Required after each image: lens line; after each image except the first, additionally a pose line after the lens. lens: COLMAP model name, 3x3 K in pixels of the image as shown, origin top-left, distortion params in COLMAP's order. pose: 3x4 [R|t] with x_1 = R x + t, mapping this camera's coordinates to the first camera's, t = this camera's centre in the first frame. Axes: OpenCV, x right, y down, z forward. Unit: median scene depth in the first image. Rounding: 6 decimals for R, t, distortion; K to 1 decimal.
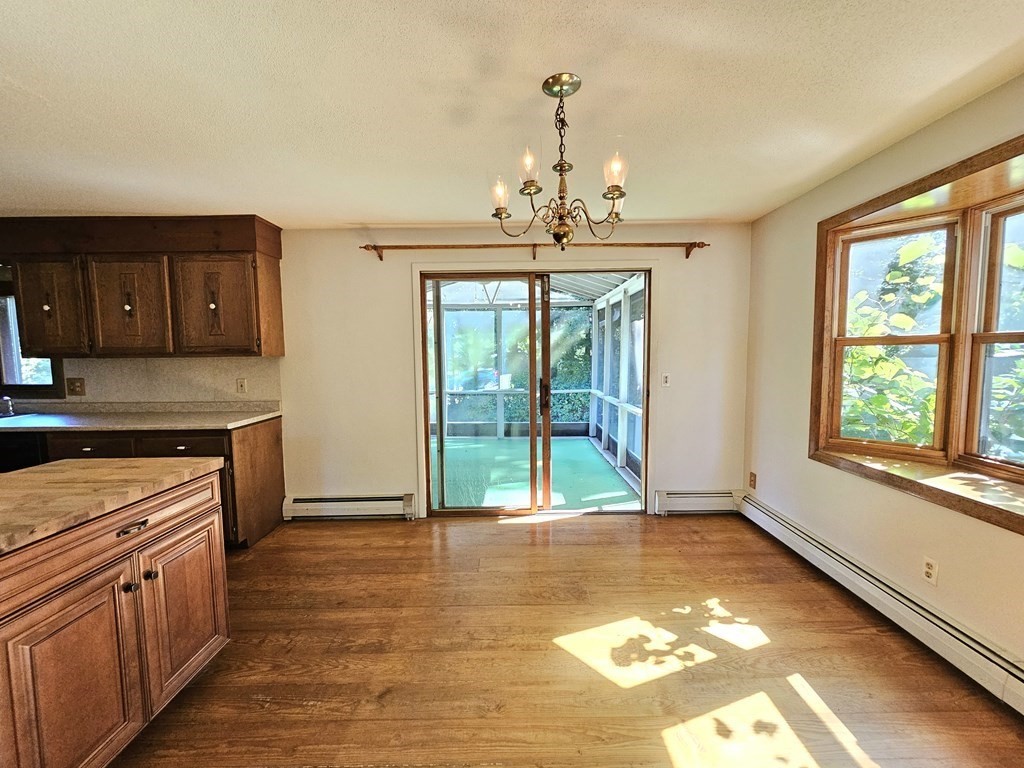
lens RADIAL K [[416.5, 0, 517.6], [0, 416.5, 387.5], [0, 0, 1]] dist [-0.000355, -0.000355]
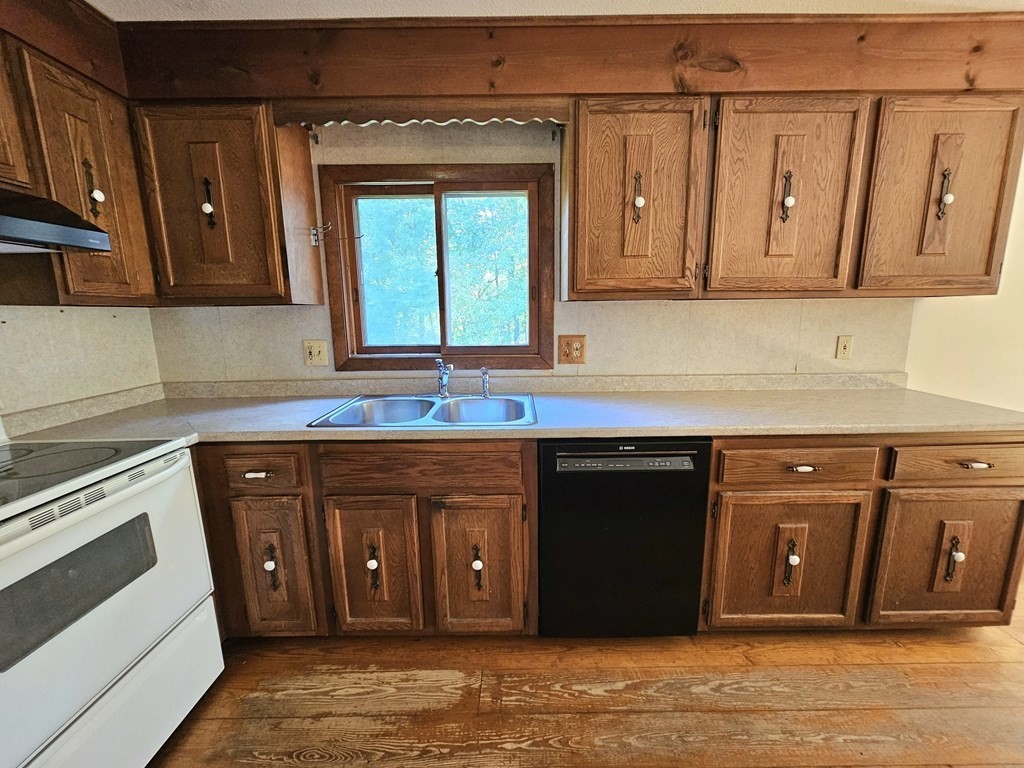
lens RADIAL K [[416.5, 0, 518.7], [0, 416.5, 387.8], [0, 0, 1]] dist [-0.000355, -0.000355]
pose [[0.999996, -0.001518, -0.002405, -1.280874], [0.001747, 0.995190, 0.097949, -0.006269], [0.002245, -0.097952, 0.995189, 0.439444]]
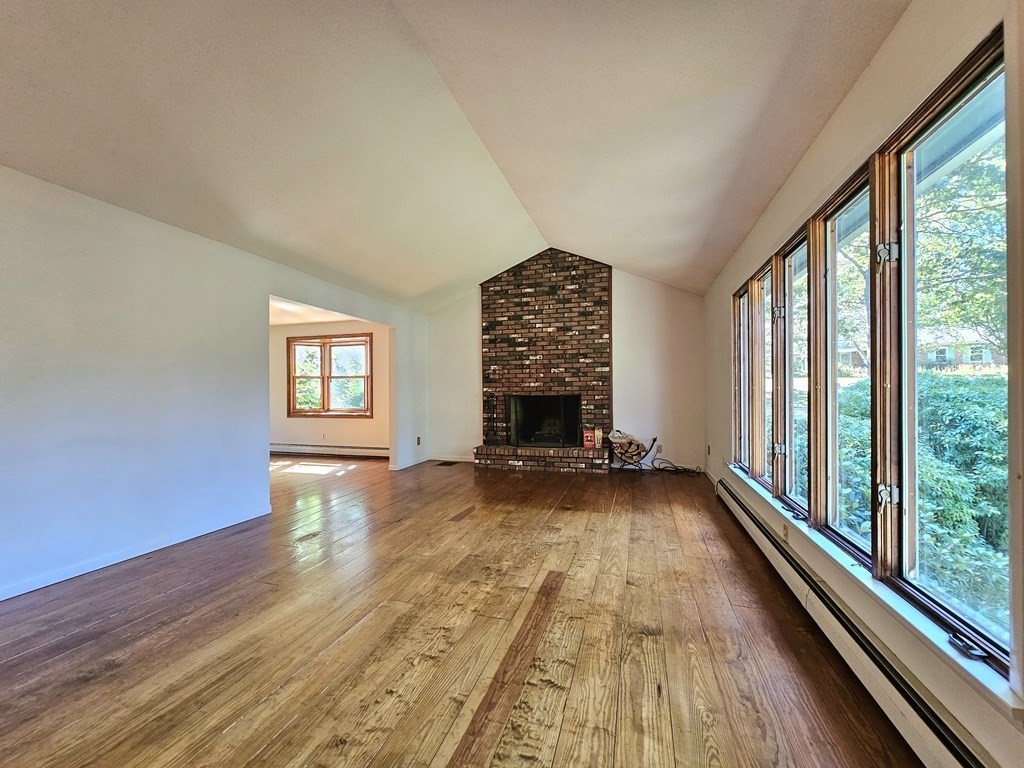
lens RADIAL K [[416.5, 0, 517.4], [0, 416.5, 388.8], [0, 0, 1]] dist [-0.000355, -0.000355]
pose [[0.285190, 0.015215, 0.958350, -1.413729], [0.082545, 0.995769, -0.040374, 0.195971], [-0.954910, 0.090622, 0.282728, -1.182984]]
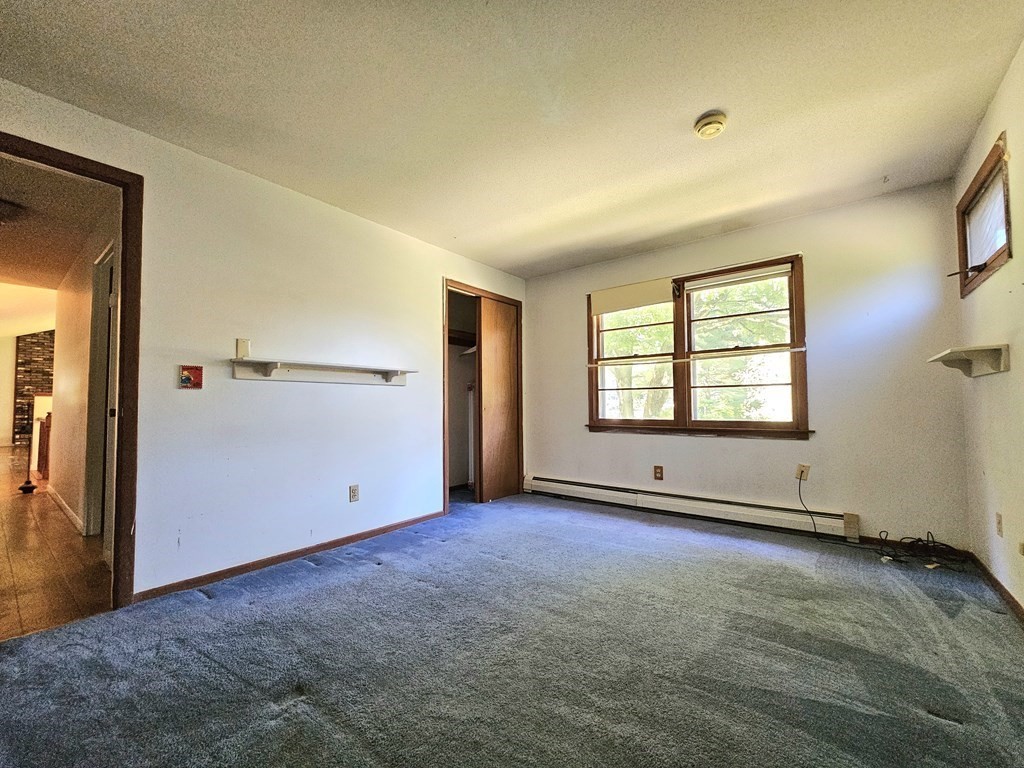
lens RADIAL K [[416.5, 0, 519.4], [0, 416.5, 392.2], [0, 0, 1]] dist [-0.000355, -0.000355]
pose [[-0.779568, 0.036364, 0.625261, -4.866354], [0.062708, 0.997828, 0.020152, 0.221776], [-0.623171, 0.054919, -0.780155, -0.314935]]
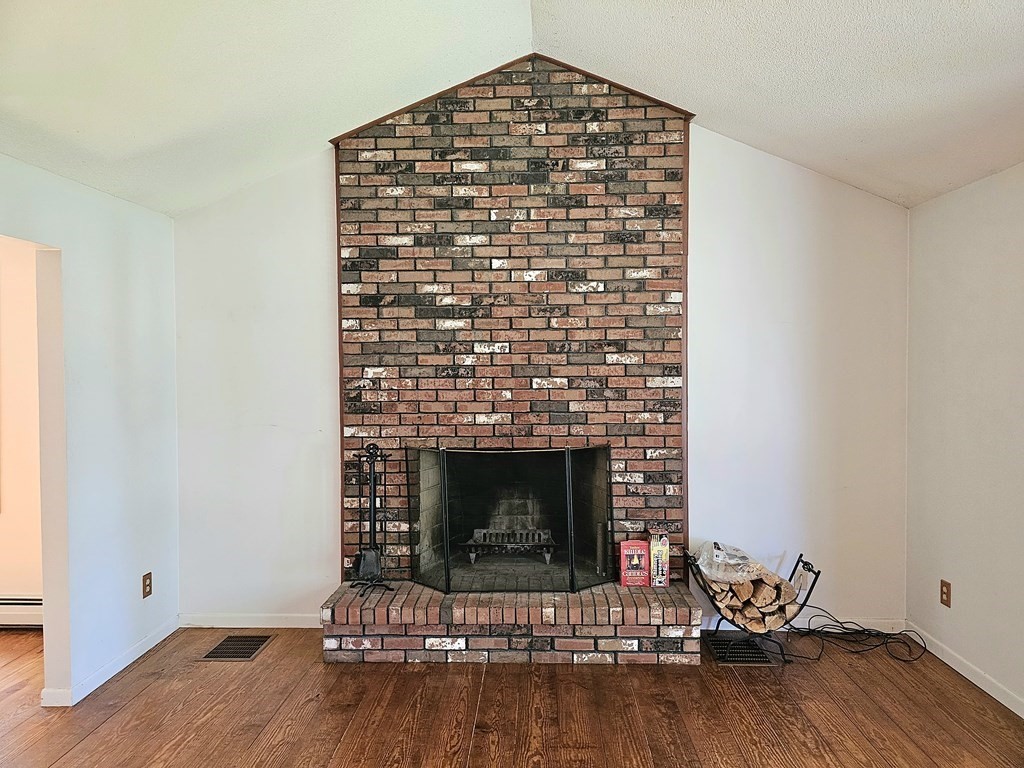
lens RADIAL K [[685.9, 0, 519.2], [0, 685.9, 379.3], [0, 0, 1]] dist [0.064999, -0.060073]
pose [[0.037224, -0.008832, 0.999268, -0.691205], [0.087498, 0.996149, 0.005545, 0.020655], [-0.995469, 0.087227, 0.037853, -0.794284]]
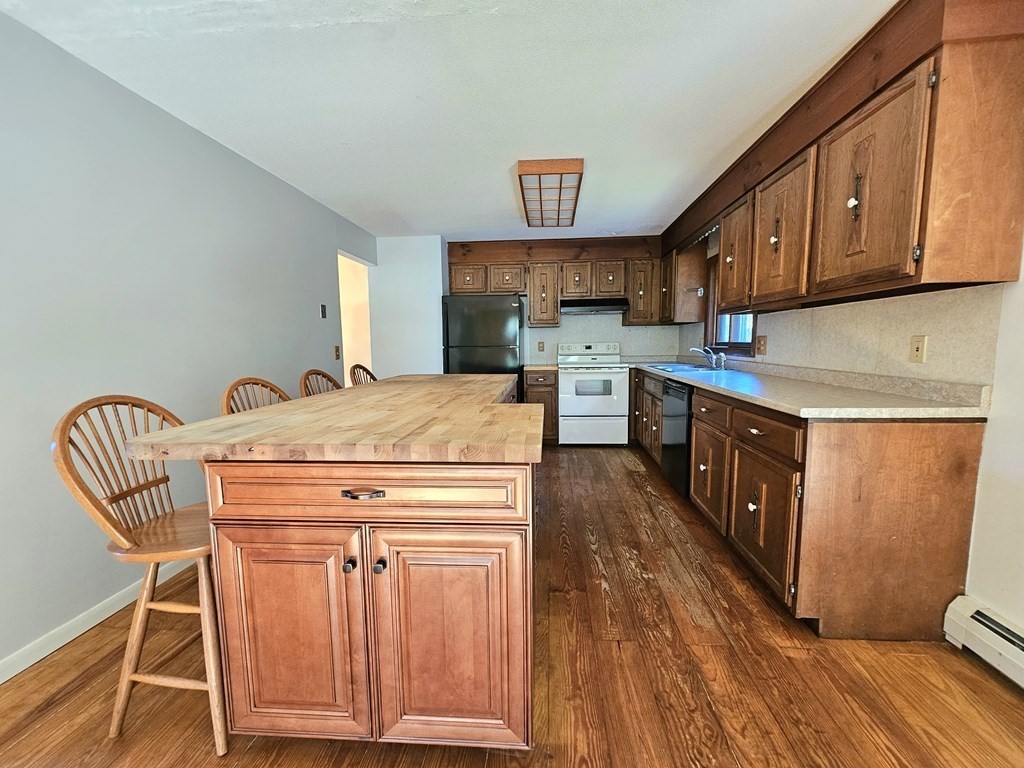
lens RADIAL K [[416.5, 0, 517.6], [0, 416.5, 387.3], [0, 0, 1]] dist [-0.000355, -0.000355]
pose [[-0.083730, 0.118051, -0.989471, -0.102218], [-0.069462, 0.989851, 0.123974, 0.015521], [0.994065, 0.079111, -0.074681, 0.606447]]
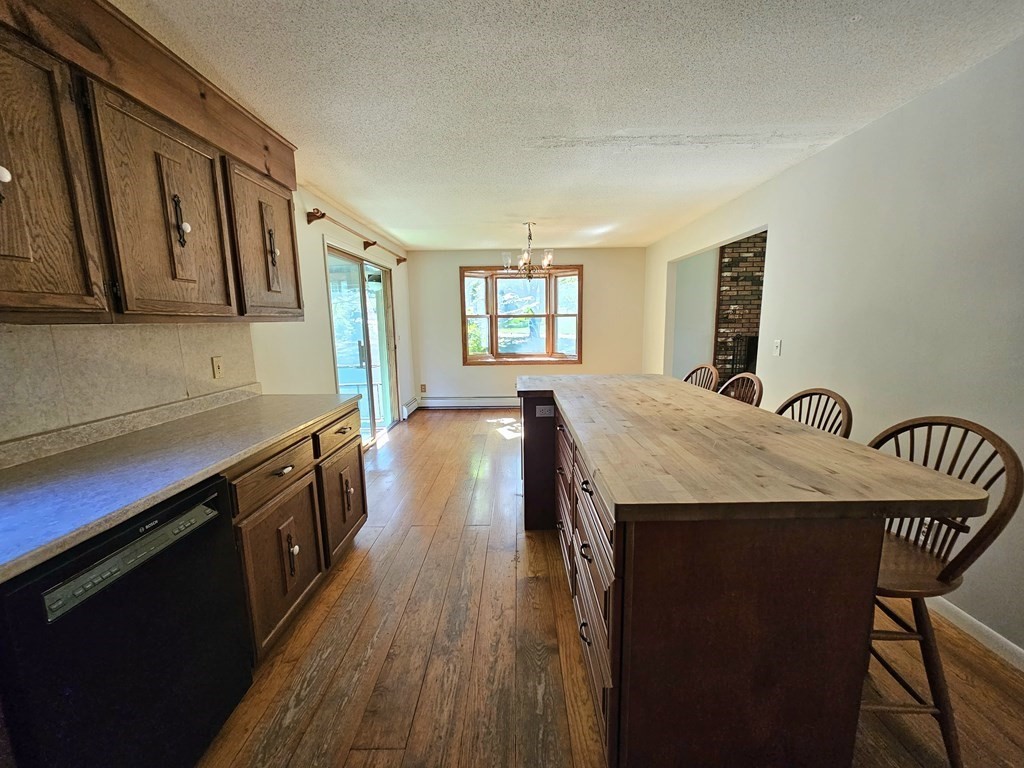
lens RADIAL K [[416.5, 0, 517.1], [0, 416.5, 387.6], [0, 0, 1]] dist [-0.000355, -0.000355]
pose [[0.005199, -0.150051, 0.988665, -1.488444], [0.096661, 0.984124, 0.148853, -0.027890], [-0.995304, 0.094792, 0.019621, 0.583469]]
